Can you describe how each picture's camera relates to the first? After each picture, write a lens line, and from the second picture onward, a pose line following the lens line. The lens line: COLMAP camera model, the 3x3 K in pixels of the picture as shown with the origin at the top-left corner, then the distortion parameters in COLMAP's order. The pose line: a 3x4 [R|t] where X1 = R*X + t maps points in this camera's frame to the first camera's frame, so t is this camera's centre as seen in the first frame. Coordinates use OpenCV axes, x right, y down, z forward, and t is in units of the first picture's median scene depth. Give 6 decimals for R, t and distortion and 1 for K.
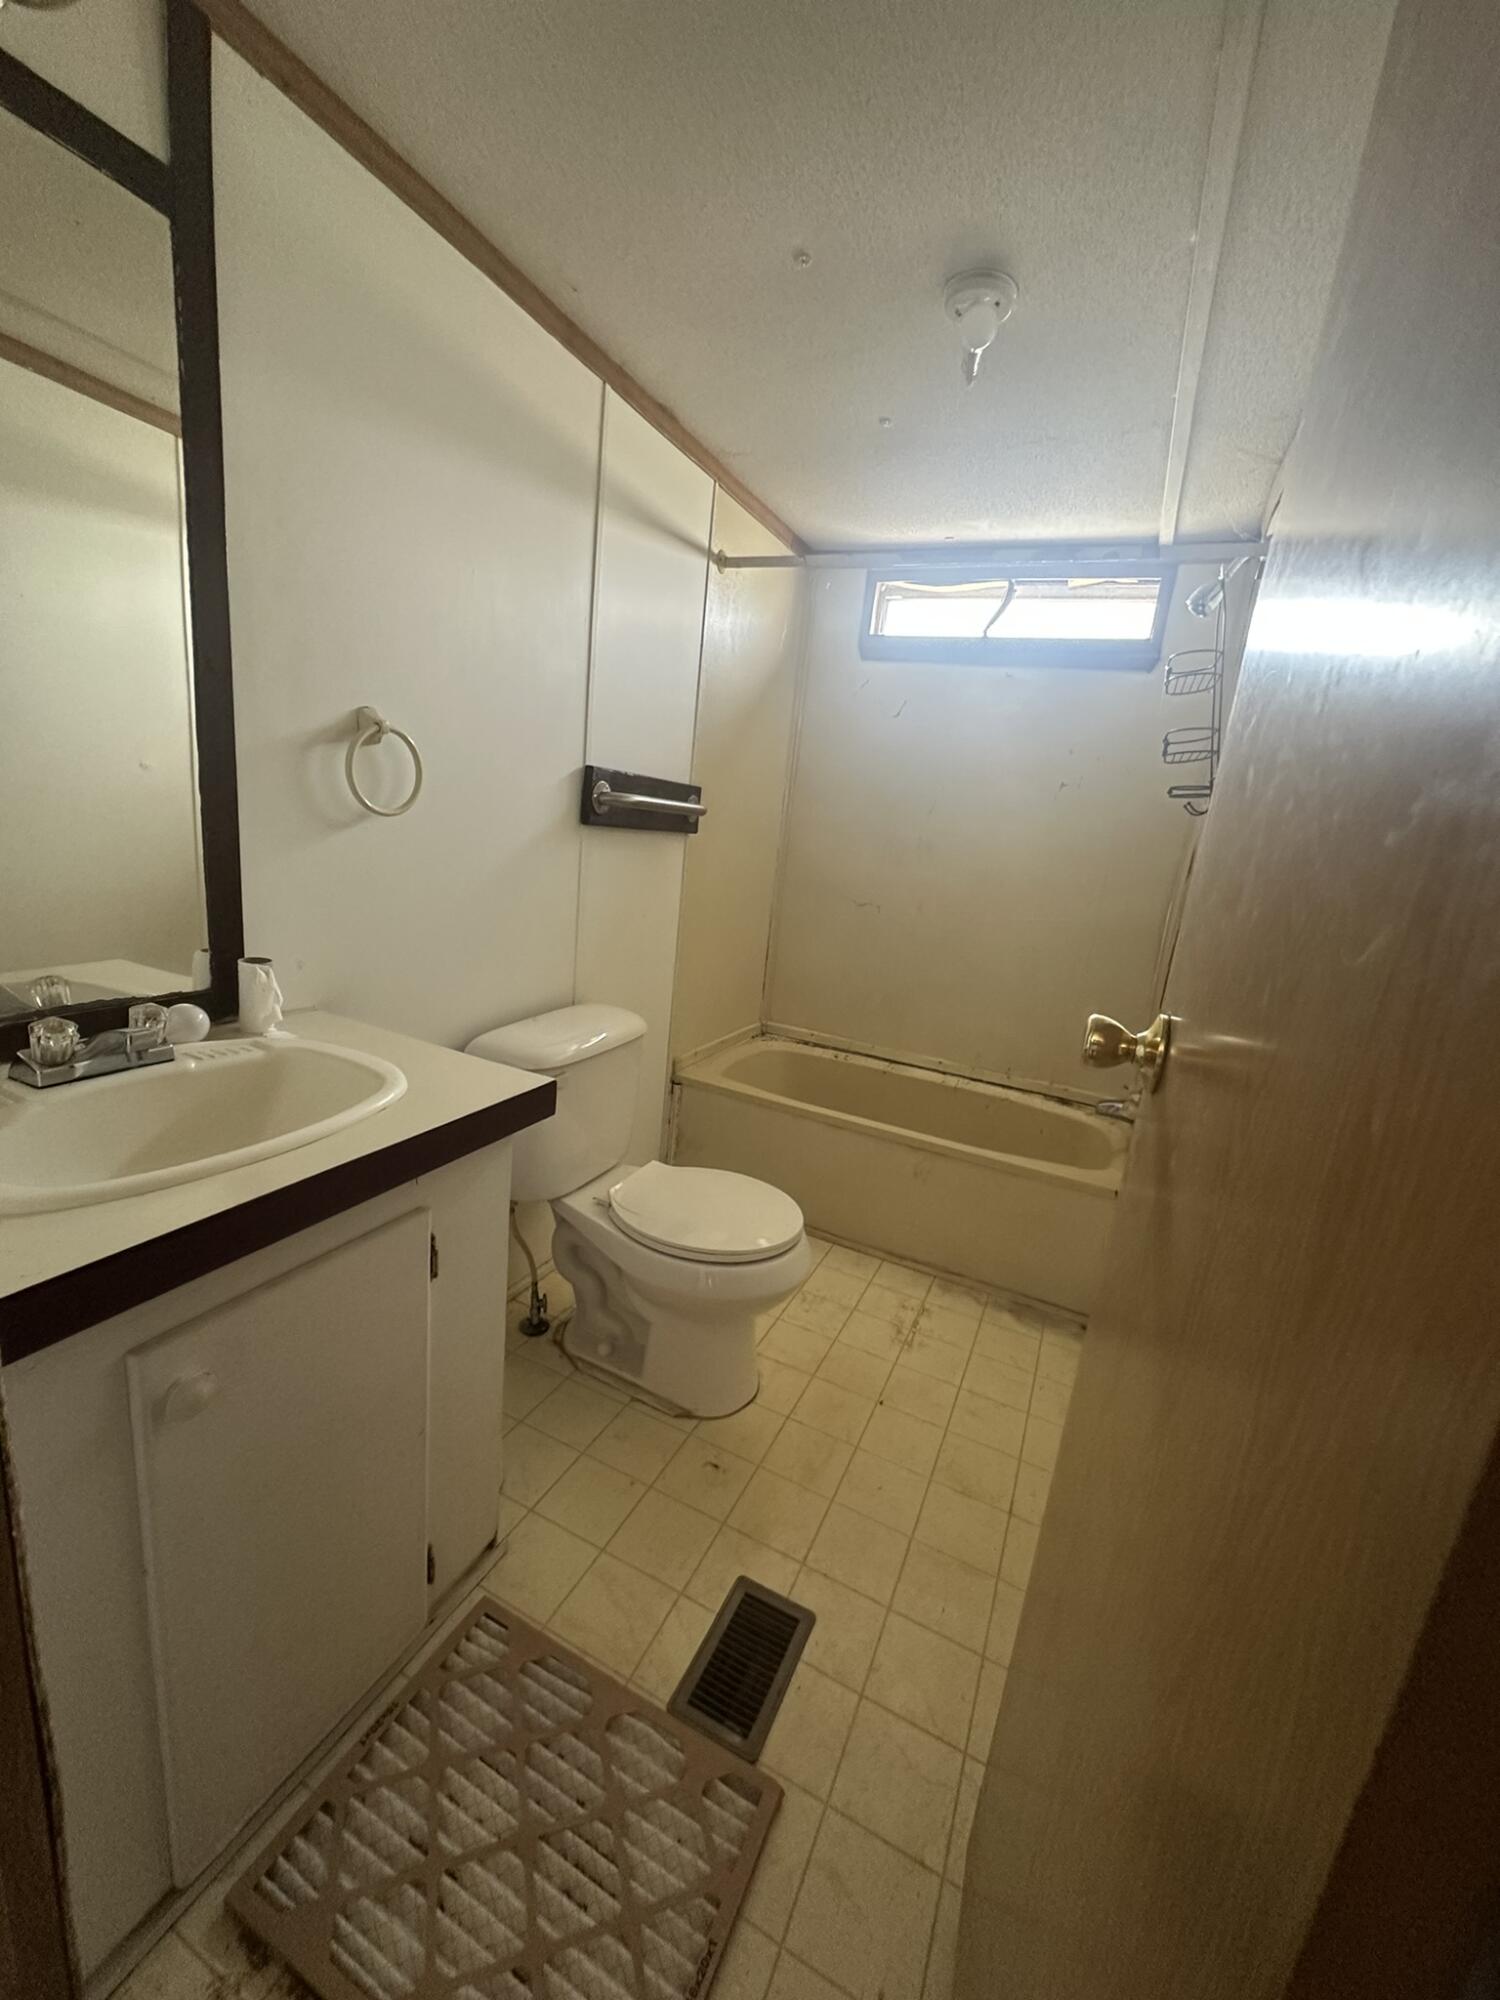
lens RADIAL K [[801.0, 0, 747.5], [0, 801.0, 1001.6], [0, 0, 1]] dist [-0.003505, 0.001582]
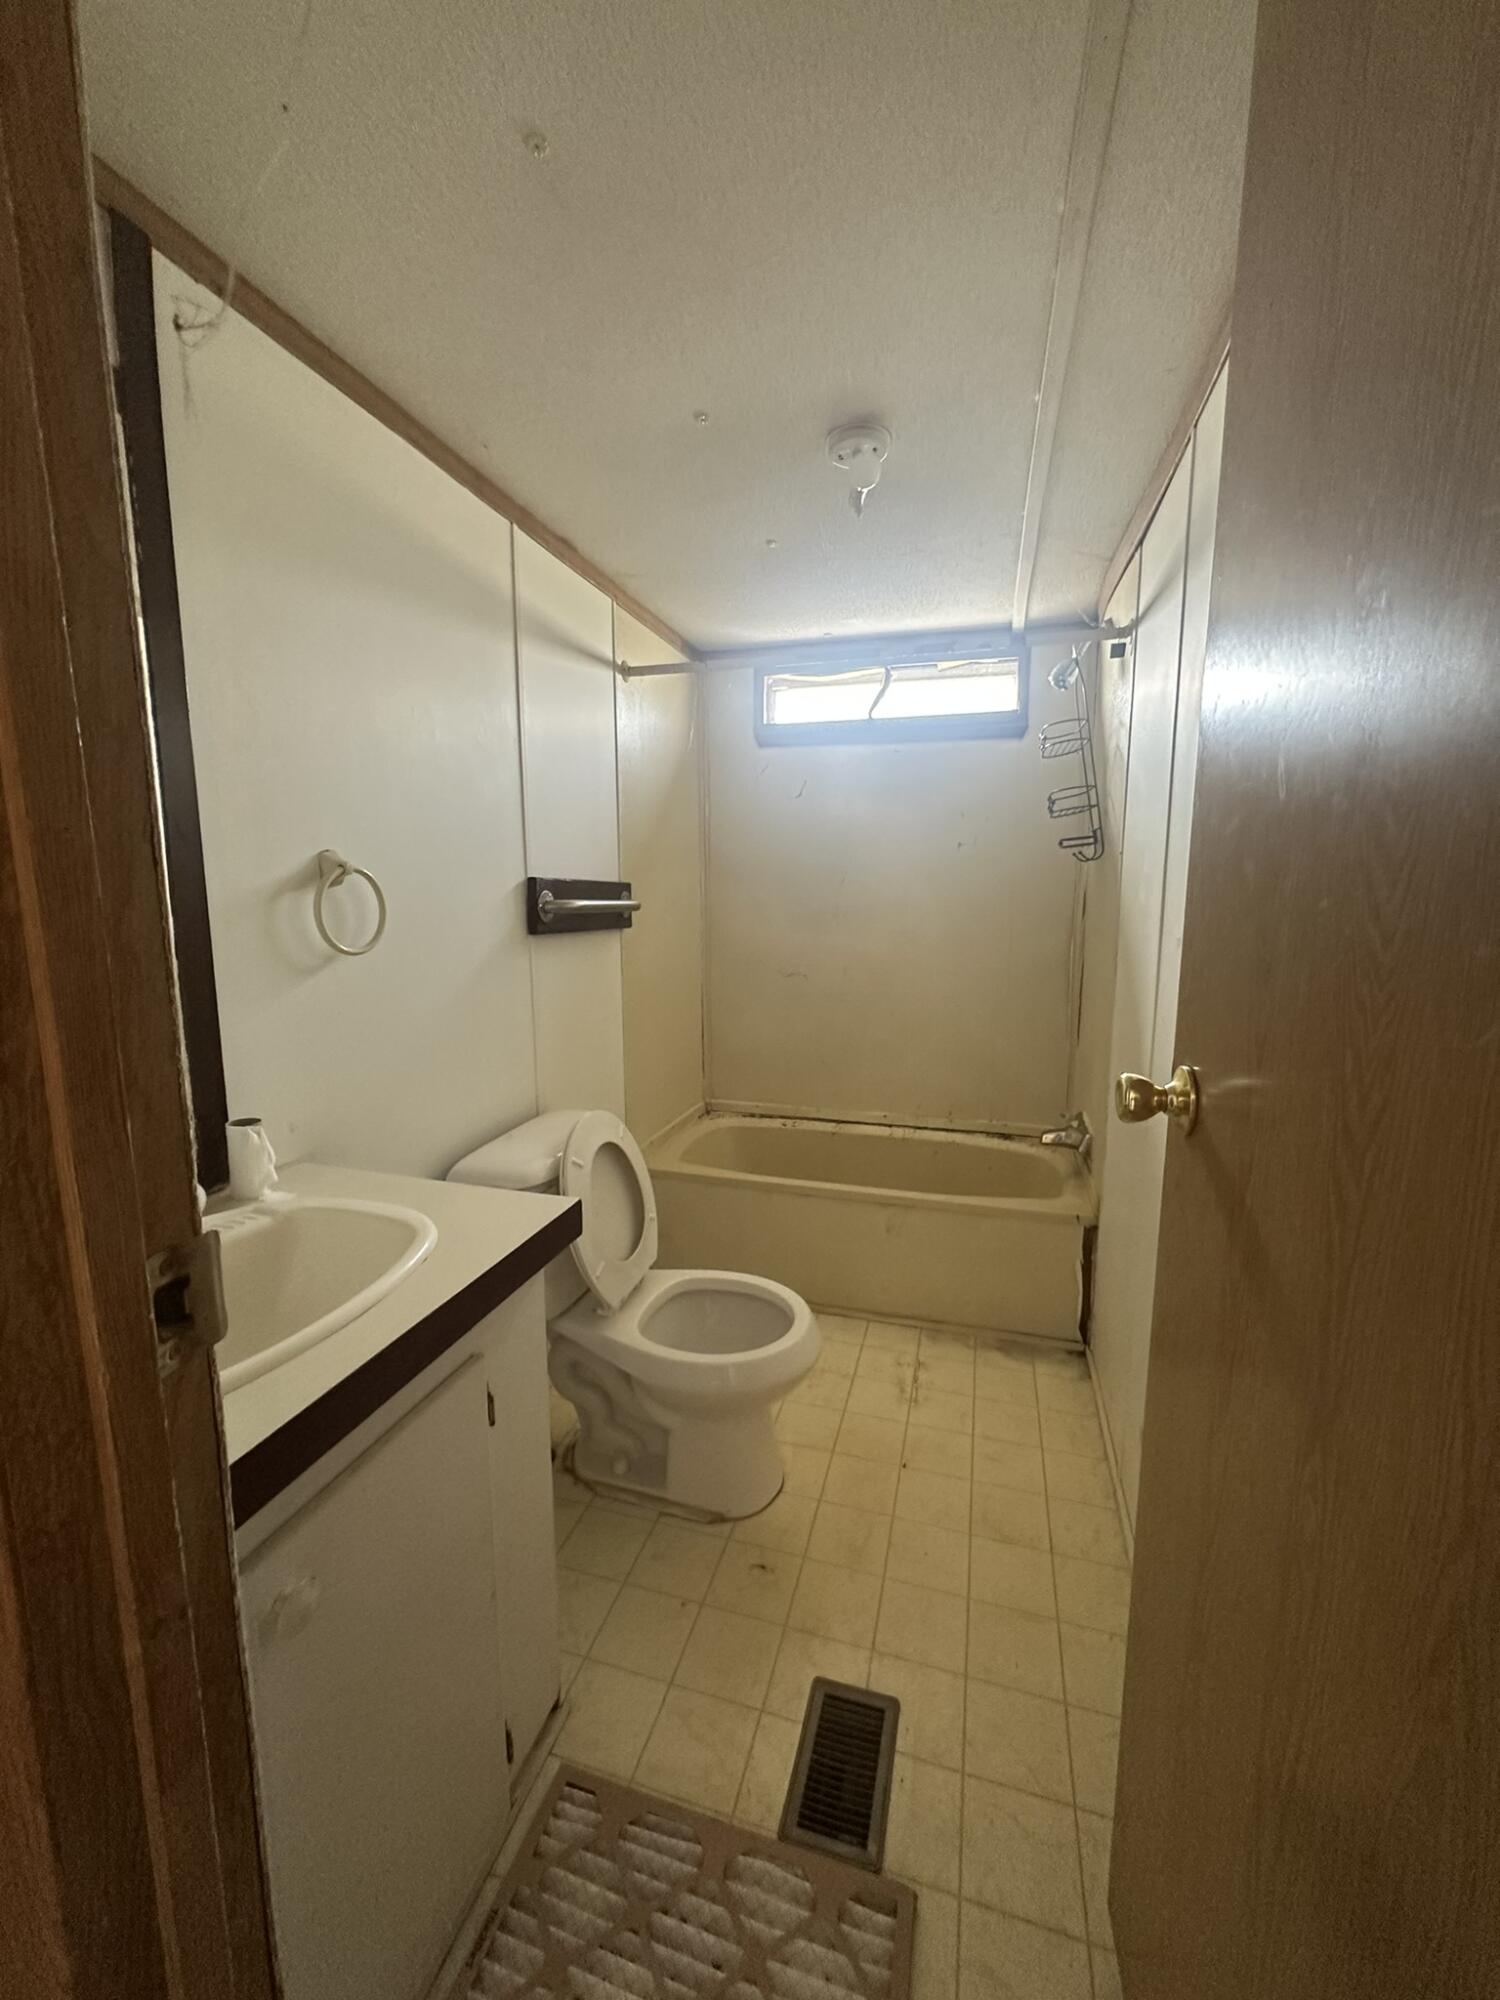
lens RADIAL K [[801.0, 0, 745.6], [0, 801.0, 1002.5], [0, 0, 1]] dist [-0.003505, 0.001582]
pose [[0.983102, -0.124895, 0.133836, -0.114740], [0.135491, 0.988071, -0.073199, -0.035825], [-0.123097, 0.090095, 0.988296, -0.029423]]
